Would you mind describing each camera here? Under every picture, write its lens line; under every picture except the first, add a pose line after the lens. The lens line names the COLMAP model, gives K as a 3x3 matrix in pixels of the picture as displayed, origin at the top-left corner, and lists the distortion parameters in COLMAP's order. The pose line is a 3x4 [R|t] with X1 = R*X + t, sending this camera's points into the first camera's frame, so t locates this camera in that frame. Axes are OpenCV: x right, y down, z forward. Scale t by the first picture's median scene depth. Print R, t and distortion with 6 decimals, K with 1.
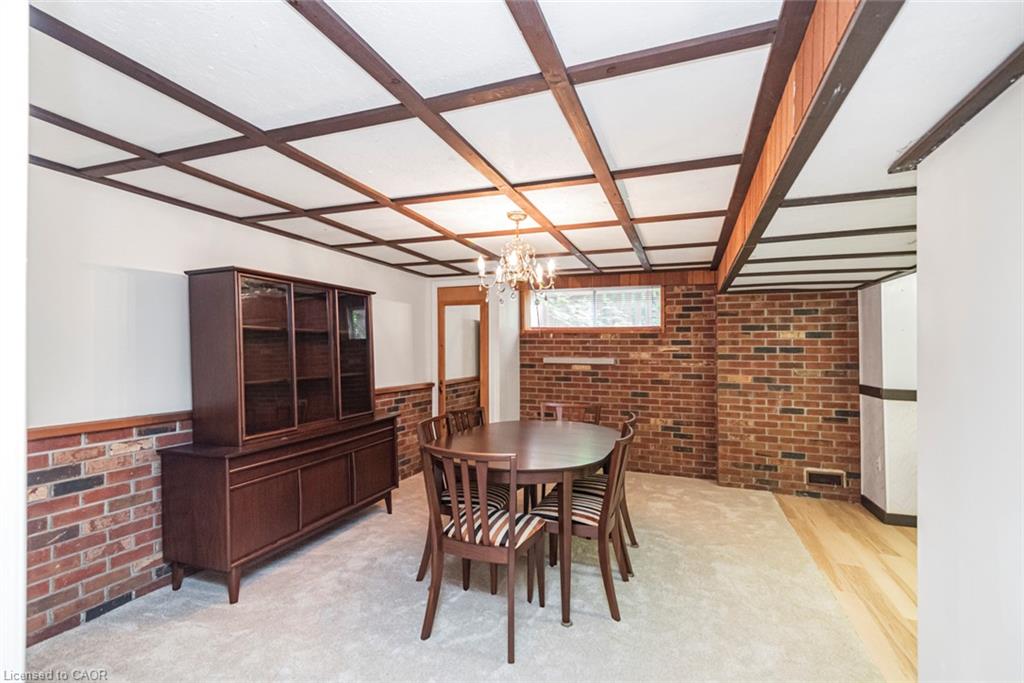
lens RADIAL K [[465.2, 0, 509.8], [0, 465.2, 345.2], [0, 0, 1]] dist [0.013839, -0.001721]
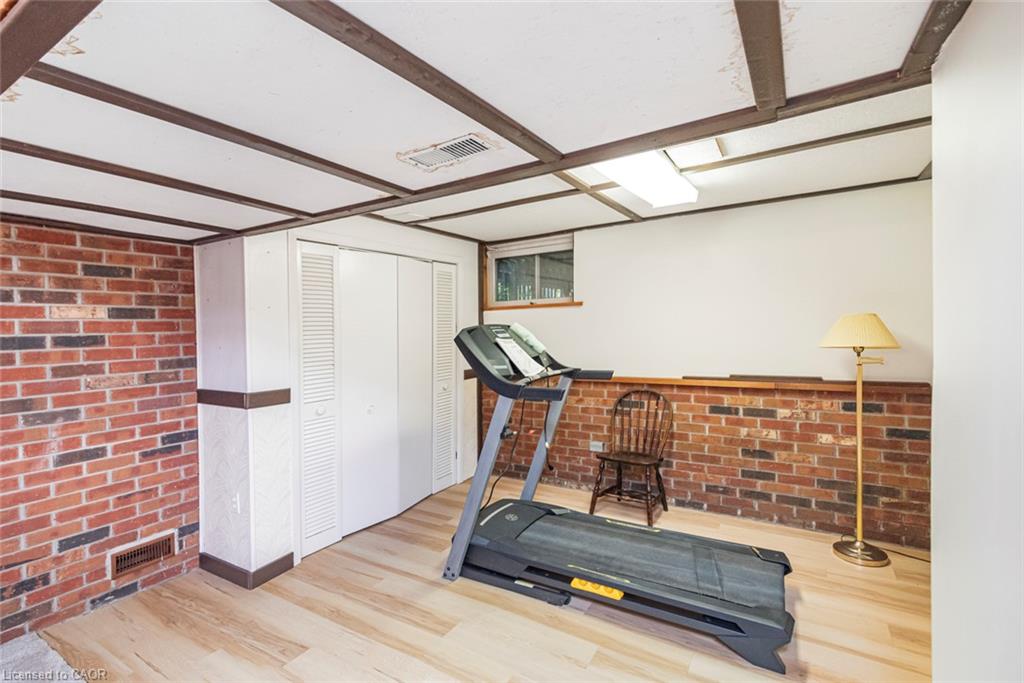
lens RADIAL K [[465.2, 0, 507.8], [0, 465.2, 328.0], [0, 0, 1]] dist [0.013839, -0.001721]
pose [[0.188416, -0.009607, 0.982042, 0.175423], [0.017352, 0.999829, 0.006452, 0.000684], [-0.981936, 0.015824, 0.188551, 0.430124]]
